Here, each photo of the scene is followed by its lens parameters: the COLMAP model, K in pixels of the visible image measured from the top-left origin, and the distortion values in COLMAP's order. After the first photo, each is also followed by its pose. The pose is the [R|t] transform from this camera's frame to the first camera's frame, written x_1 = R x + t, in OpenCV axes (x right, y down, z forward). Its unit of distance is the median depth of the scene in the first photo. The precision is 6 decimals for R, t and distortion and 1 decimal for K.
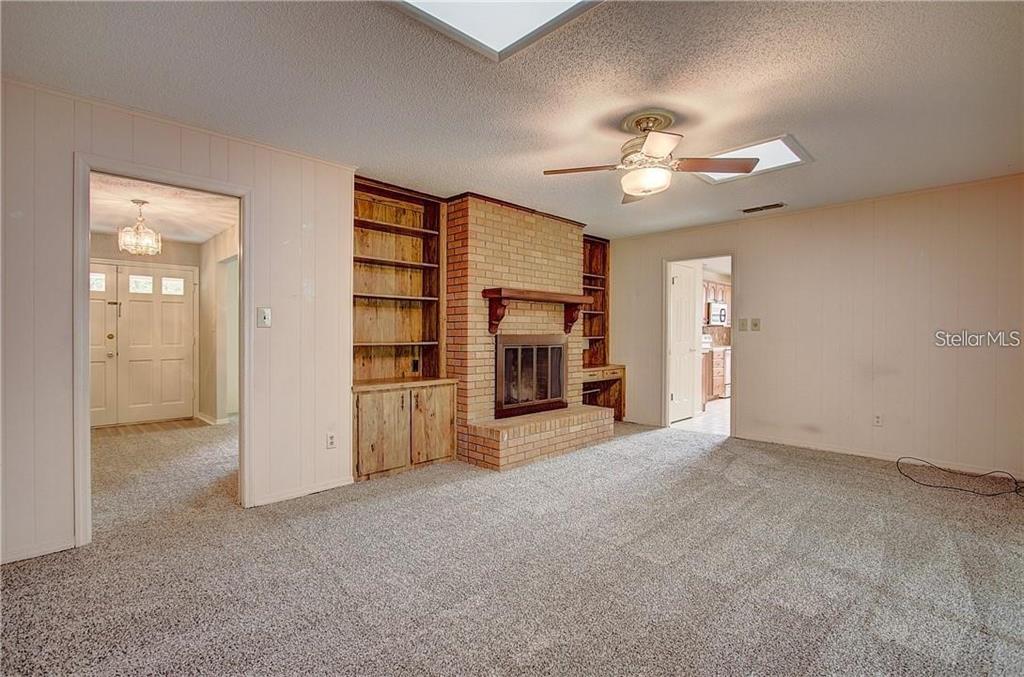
lens RADIAL K [[459.7, 0, 512.0], [0, 459.7, 338.5], [0, 0, 1]] dist [-0.001680, -0.000111]
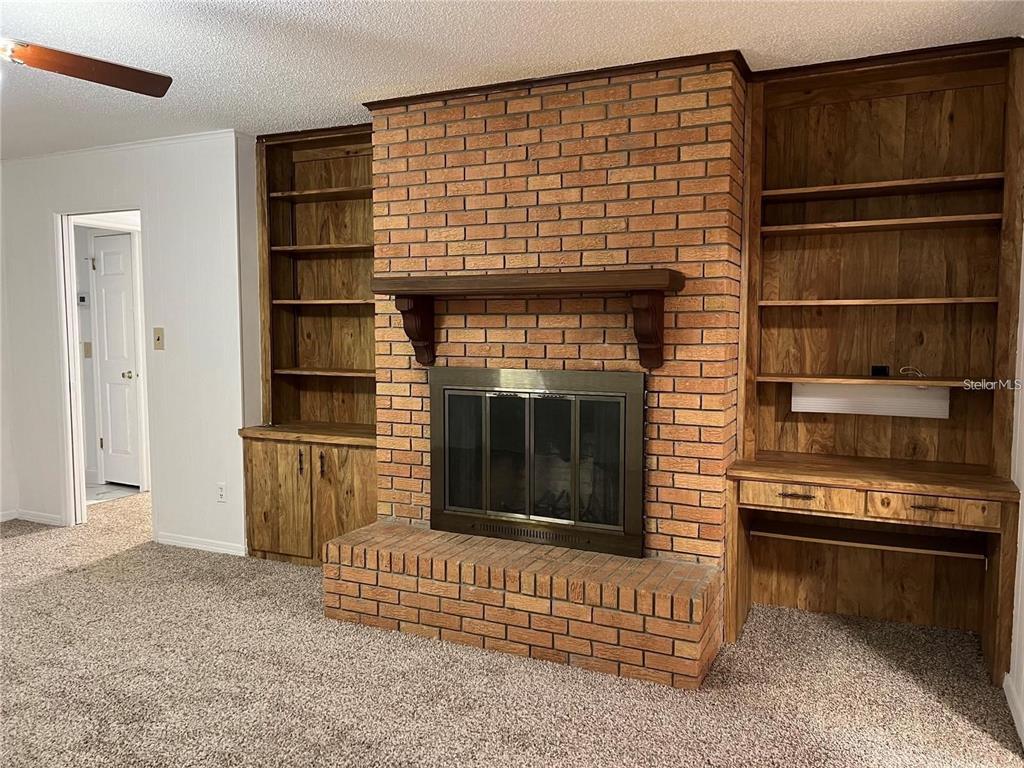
lens RADIAL K [[769.1, 0, 512.7], [0, 769.1, 388.3], [0, 0, 1]] dist [0.069594, -0.124859]
pose [[0.355472, 0.073469, -0.931795, 0.826948], [-0.012191, 0.997186, 0.073974, -0.050488], [0.934607, -0.014936, 0.355367, 0.807185]]
